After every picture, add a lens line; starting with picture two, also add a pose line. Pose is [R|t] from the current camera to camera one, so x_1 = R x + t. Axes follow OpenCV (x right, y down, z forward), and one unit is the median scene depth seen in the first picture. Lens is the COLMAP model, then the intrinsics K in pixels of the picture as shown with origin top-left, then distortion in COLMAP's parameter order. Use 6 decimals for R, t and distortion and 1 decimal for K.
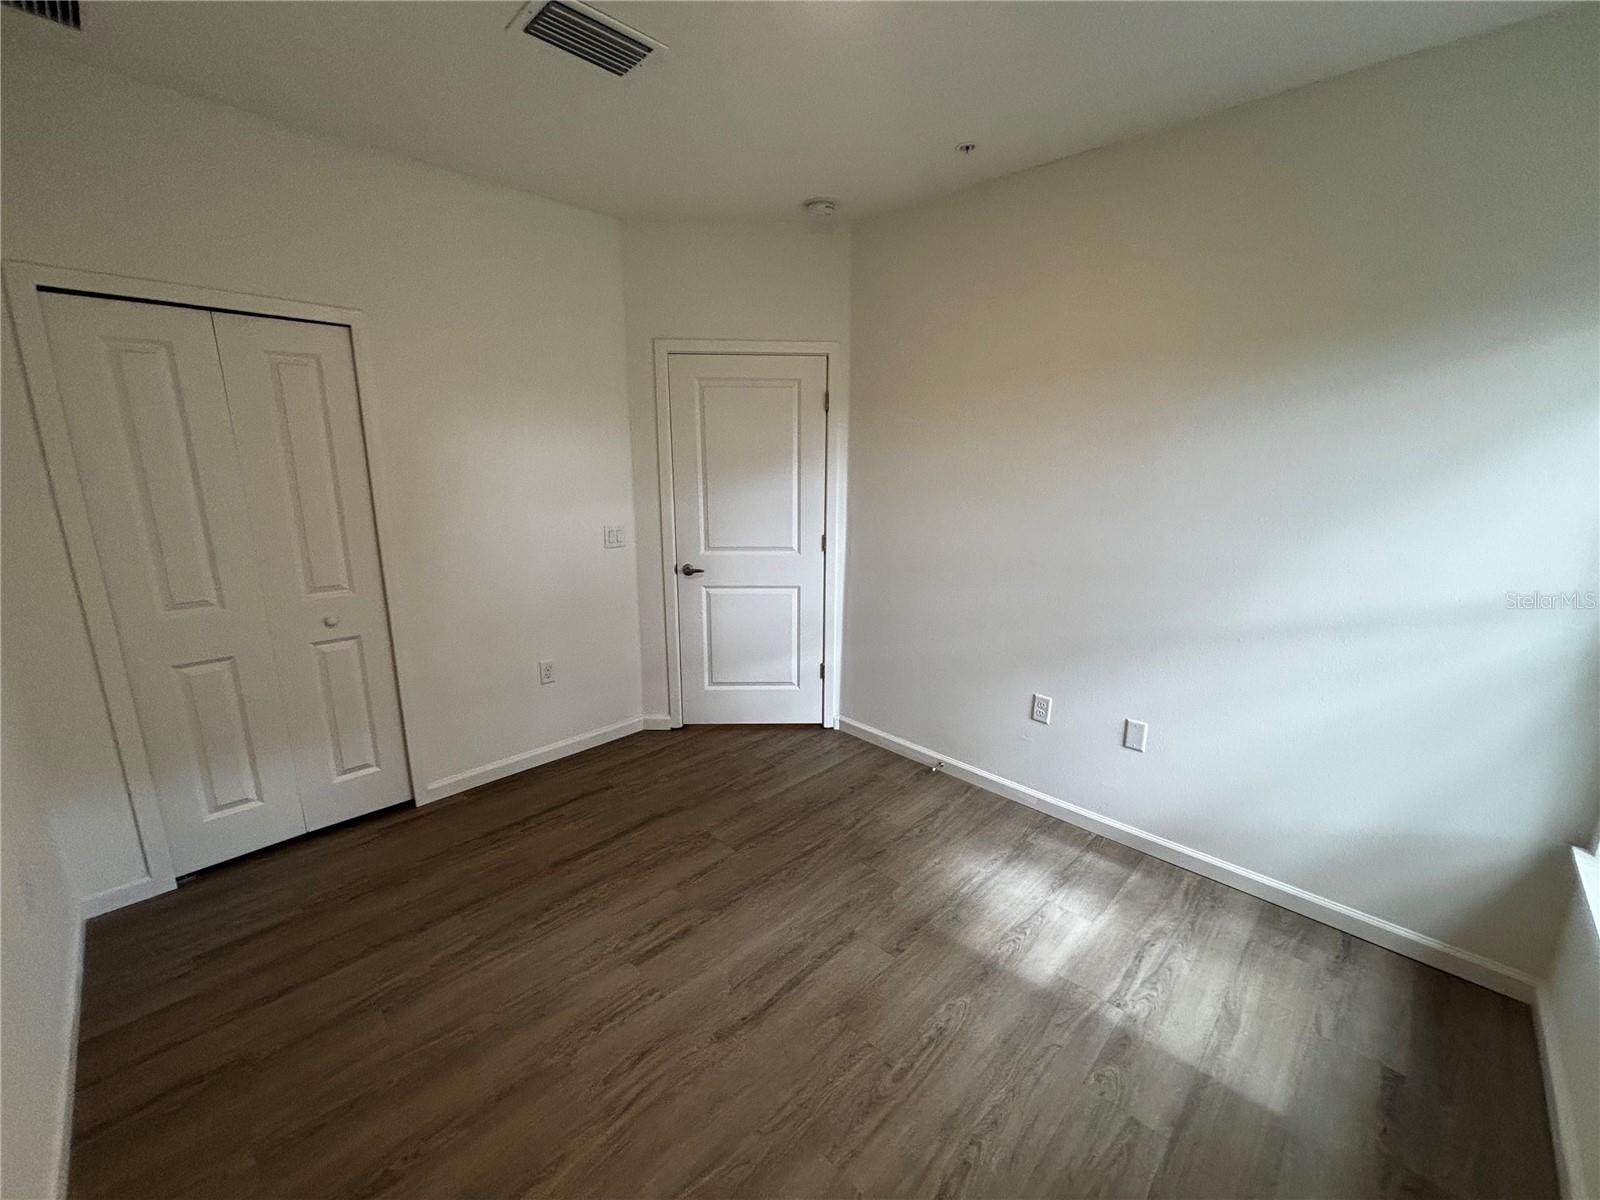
lens RADIAL K [[642.7, 0, 805.5], [0, 642.7, 596.2], [0, 0, 1]] dist [-0.001583, -0.000069]
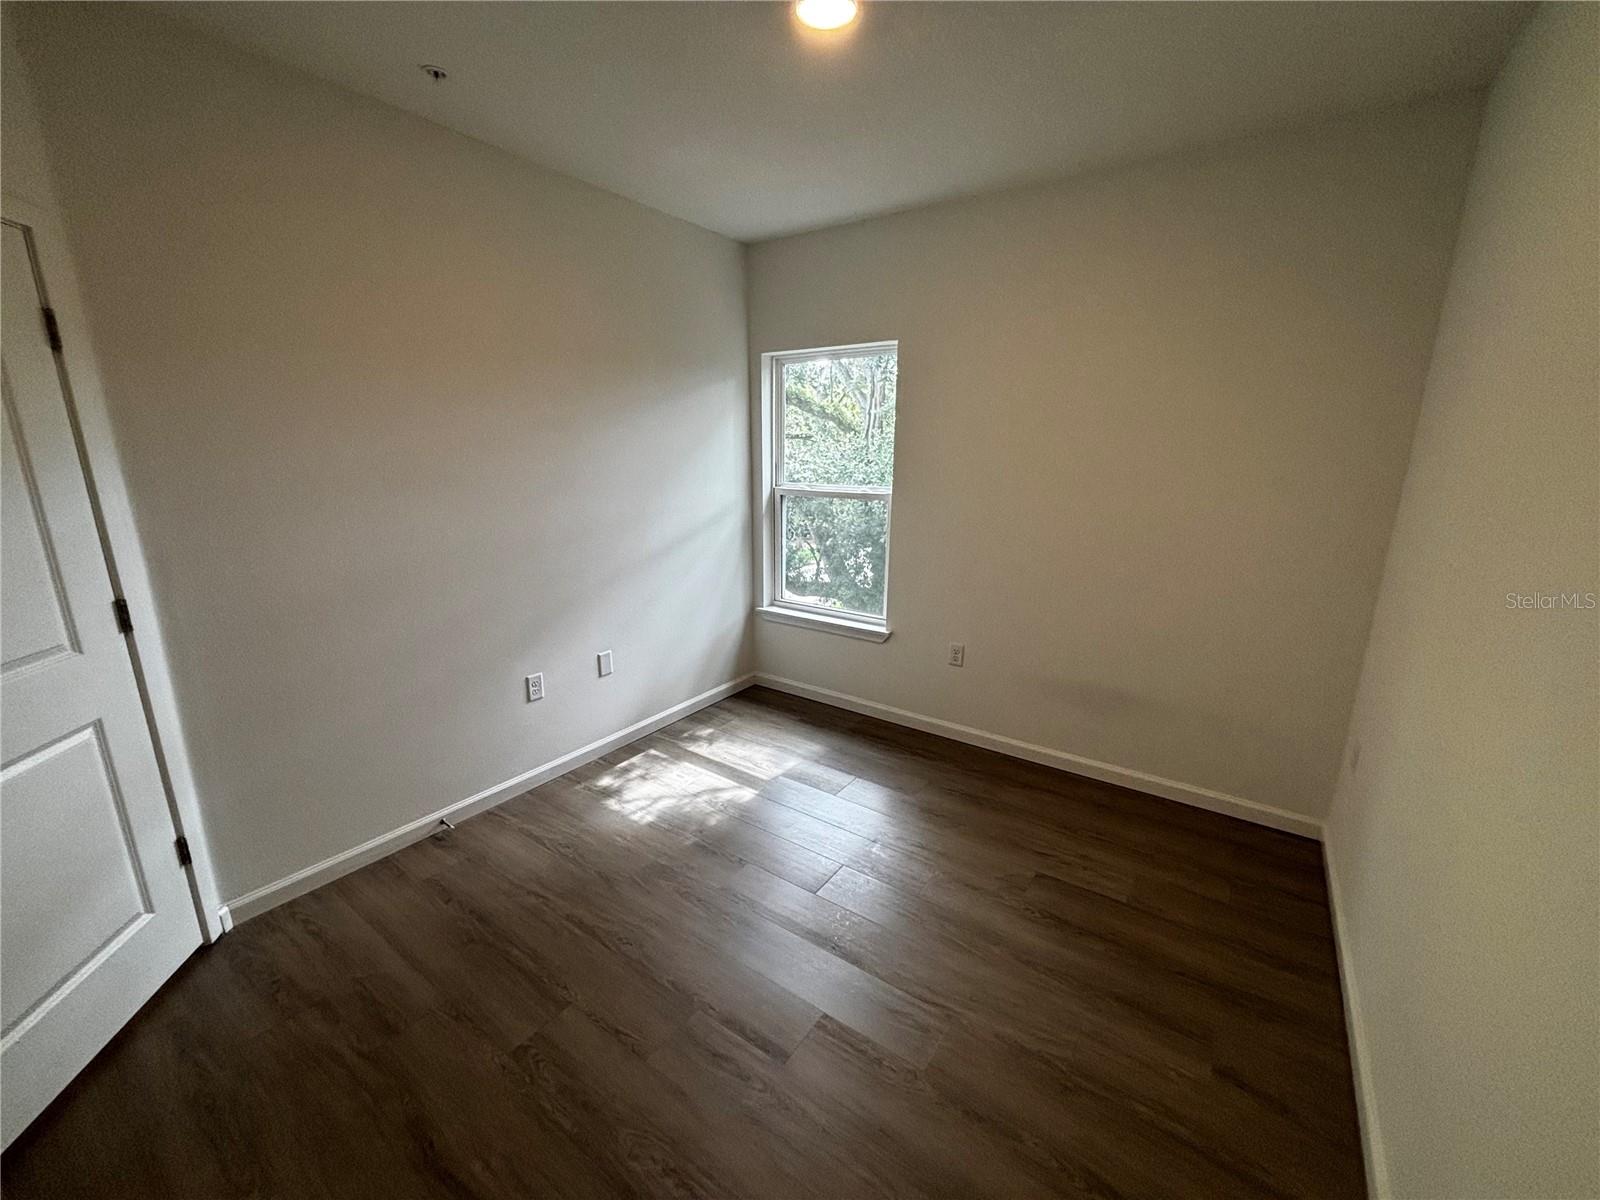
lens RADIAL K [[639.1, 0, 802.8], [0, 639.1, 601.3], [0, 0, 1]] dist [-0.000282, 0.000052]
pose [[-0.153410, -0.244655, 0.957397, -0.685450], [0.213907, 0.937671, 0.273890, -0.151065], [-0.964733, 0.246812, -0.091514, 0.683984]]
